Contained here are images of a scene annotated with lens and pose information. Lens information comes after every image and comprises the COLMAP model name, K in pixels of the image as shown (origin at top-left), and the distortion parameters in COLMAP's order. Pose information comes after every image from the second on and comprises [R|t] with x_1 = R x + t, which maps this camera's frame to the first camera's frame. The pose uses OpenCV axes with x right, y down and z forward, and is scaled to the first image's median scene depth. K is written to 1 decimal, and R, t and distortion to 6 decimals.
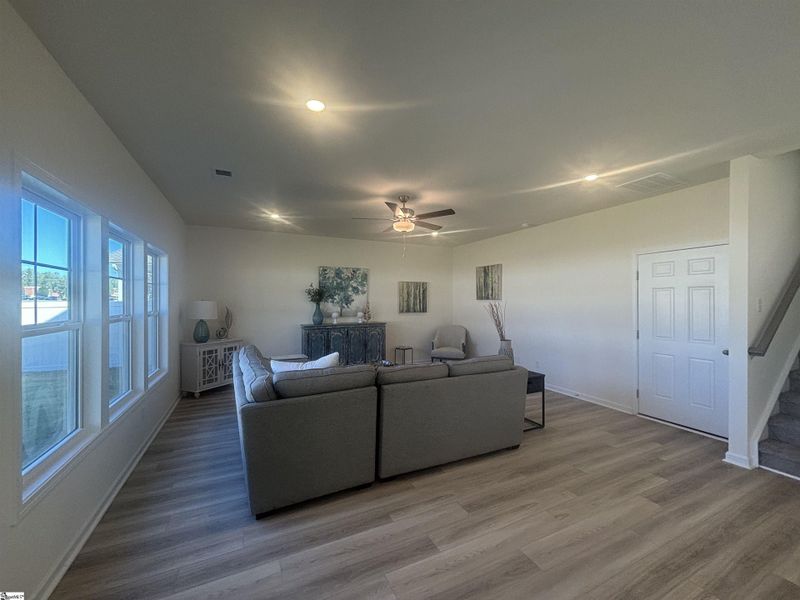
lens RADIAL K [[324.5, 0, 400.0], [0, 324.5, 300.0], [0, 0, 1]] dist [0.002318, 0.000168]
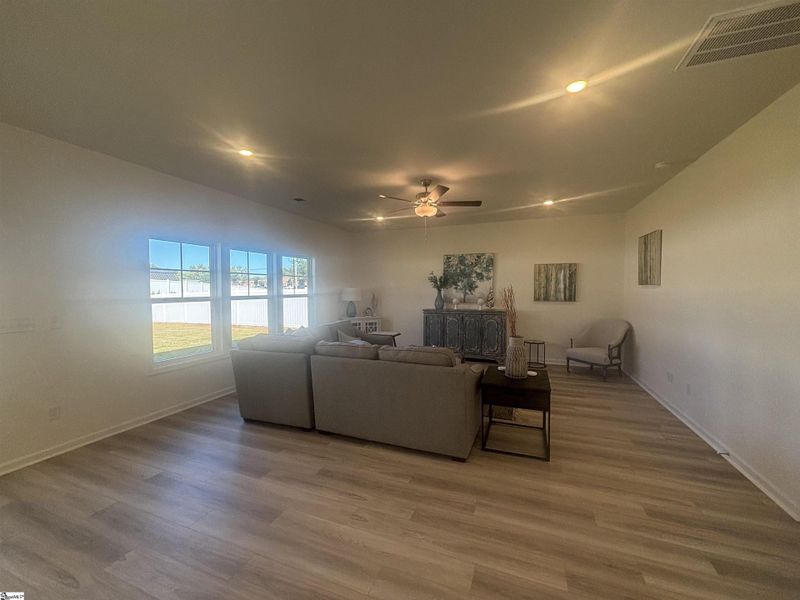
lens RADIAL K [[324.5, 0, 400.0], [0, 324.5, 300.0], [0, 0, 1]] dist [0.002318, 0.000168]
pose [[0.677413, 0.023585, -0.735225, 0.438159], [0.004025, 0.999352, 0.035767, 0.005404], [0.735592, -0.027189, 0.676879, 0.169076]]
